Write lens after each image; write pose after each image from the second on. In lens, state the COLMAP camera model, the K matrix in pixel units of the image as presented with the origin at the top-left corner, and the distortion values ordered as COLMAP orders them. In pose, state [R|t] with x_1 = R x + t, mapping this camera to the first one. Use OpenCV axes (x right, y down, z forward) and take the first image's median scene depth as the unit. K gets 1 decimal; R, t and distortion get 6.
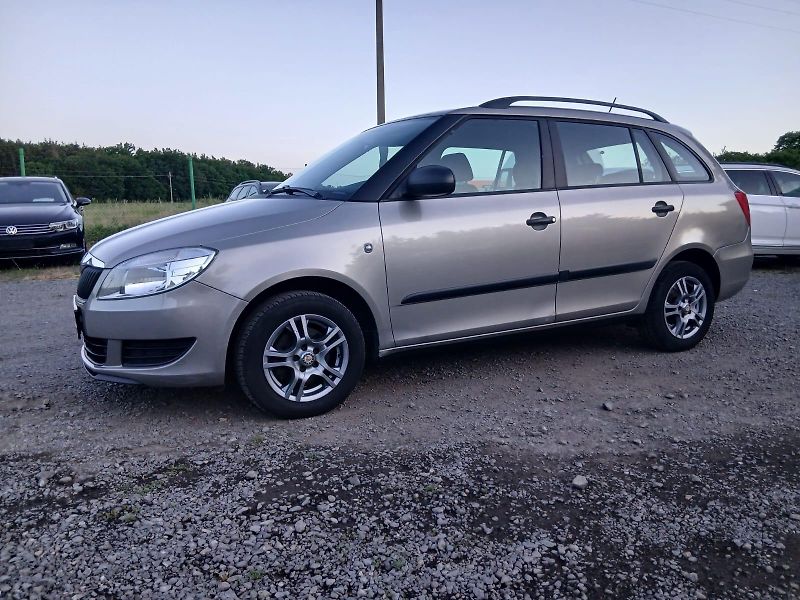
lens RADIAL K [[600.4, 0, 400.0], [0, 600.4, 300.0], [0, 0, 1]] dist [0.088413, -0.159198]
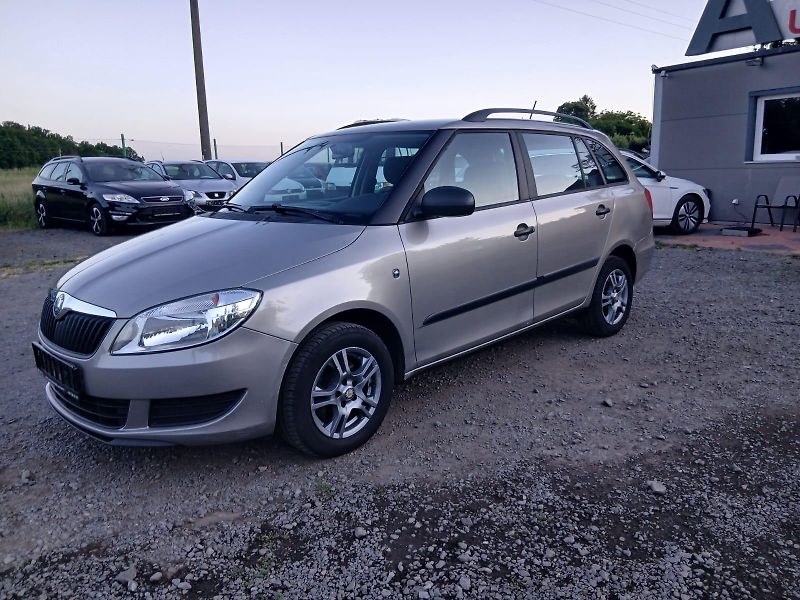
lens RADIAL K [[600.4, 0, 400.0], [0, 600.4, 300.0], [0, 0, 1]] dist [0.088413, -0.159198]
pose [[0.954226, -0.071160, 0.290498, -0.343688], [0.055295, 0.996514, 0.062473, -0.106724], [-0.293930, -0.043551, 0.954834, 0.060370]]
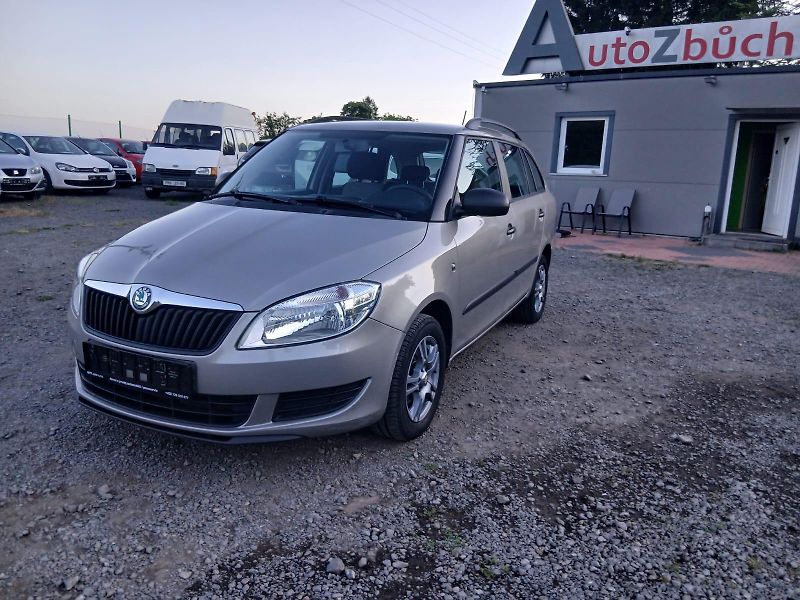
lens RADIAL K [[600.4, 0, 400.0], [0, 600.4, 300.0], [0, 0, 1]] dist [0.088413, -0.159198]
pose [[0.797173, -0.082167, 0.598133, -0.788494], [0.034972, 0.995317, 0.090119, -0.131110], [-0.602737, -0.050922, 0.796314, 0.211599]]
